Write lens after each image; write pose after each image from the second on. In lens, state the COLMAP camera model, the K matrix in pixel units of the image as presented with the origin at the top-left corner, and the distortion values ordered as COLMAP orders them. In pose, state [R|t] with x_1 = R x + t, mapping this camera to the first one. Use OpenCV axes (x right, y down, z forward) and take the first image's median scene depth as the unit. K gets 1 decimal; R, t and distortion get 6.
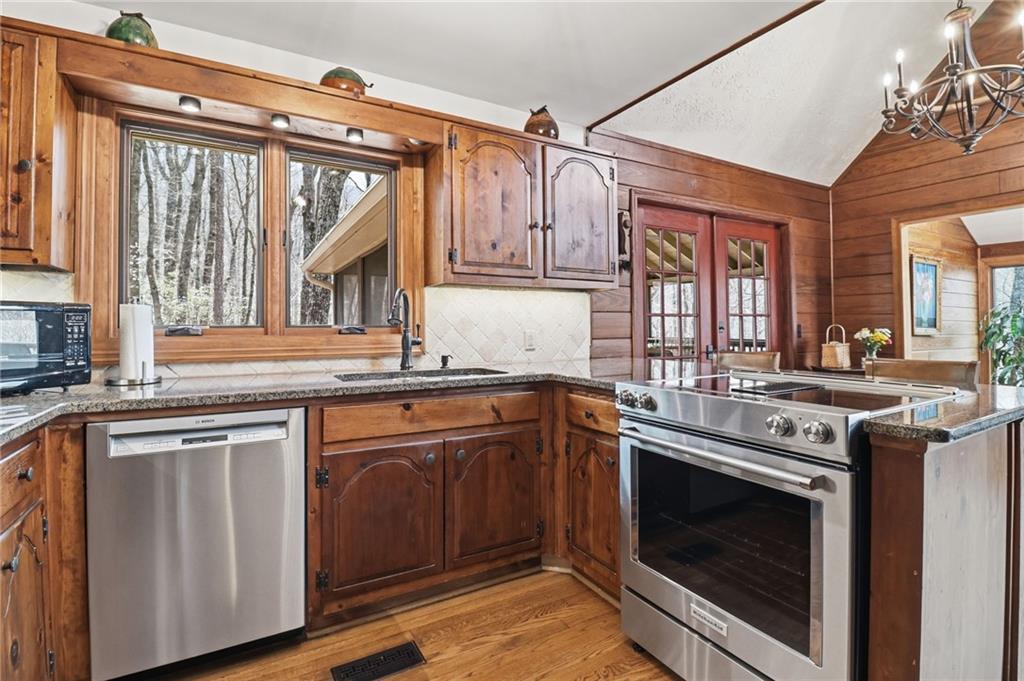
lens RADIAL K [[478.2, 0, 516.6], [0, 478.2, 327.3], [0, 0, 1]] dist [-0.016006, -0.008194]
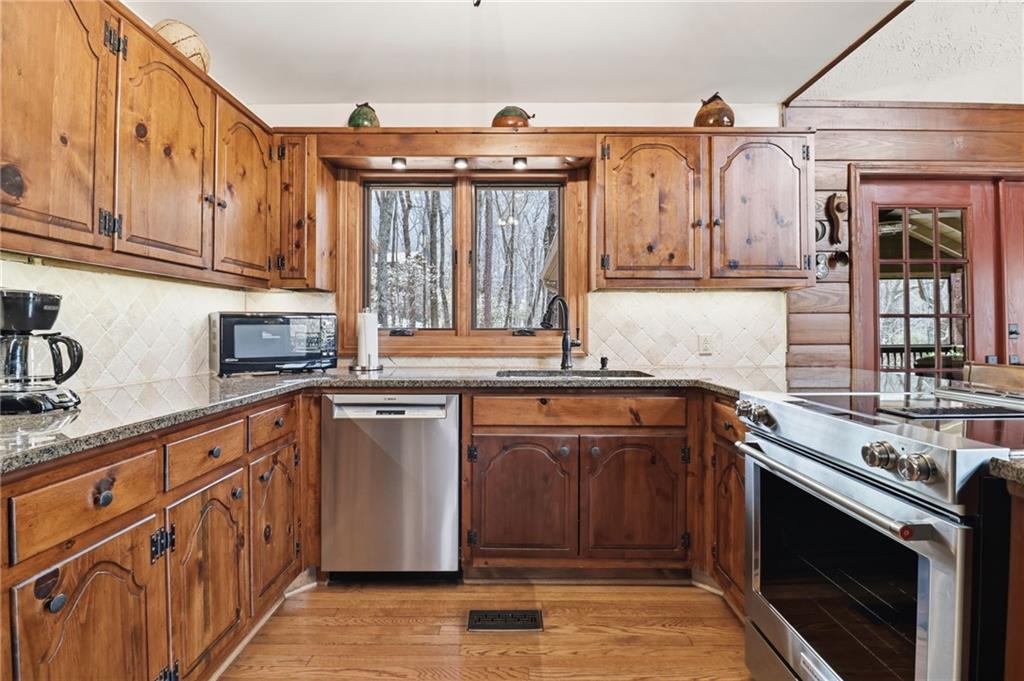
lens RADIAL K [[478.2, 0, 518.8], [0, 478.2, 332.0], [0, 0, 1]] dist [-0.016006, -0.008194]
pose [[0.863236, 0.005412, -0.504772, 0.256762], [-0.003462, 0.999982, 0.004800, -0.000968], [0.504789, -0.002396, 0.863239, 0.003980]]
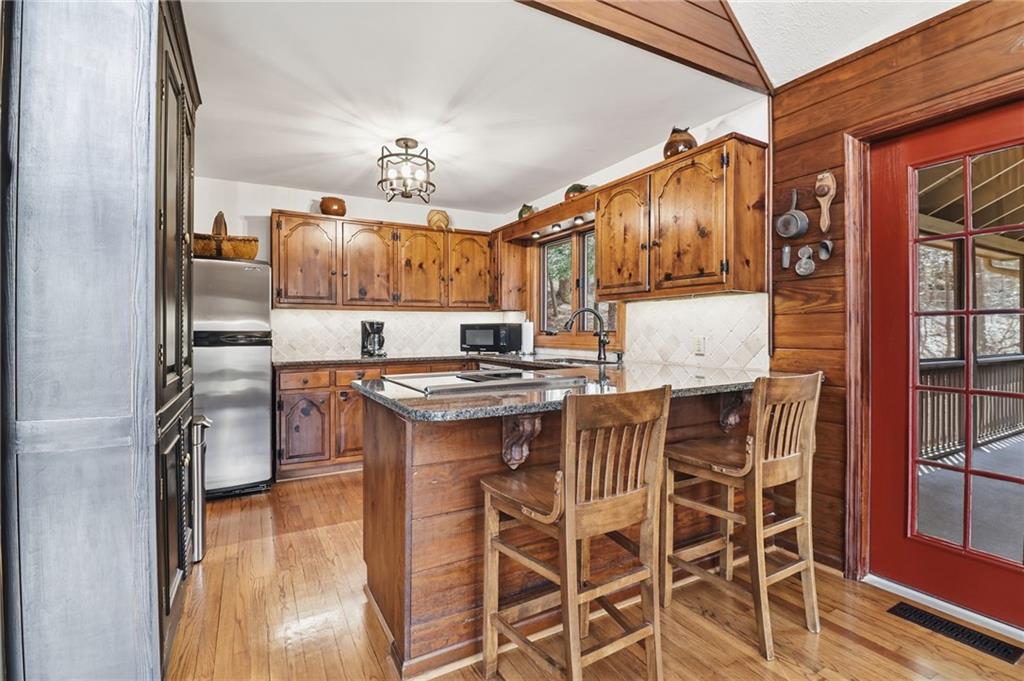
lens RADIAL K [[478.2, 0, 518.9], [0, 478.2, 336.2], [0, 0, 1]] dist [-0.016006, -0.008194]
pose [[-0.019211, 0.018546, -0.999643, 1.493389], [0.004229, 0.999821, 0.018468, -0.019283], [0.999807, -0.003872, -0.019286, 0.872860]]
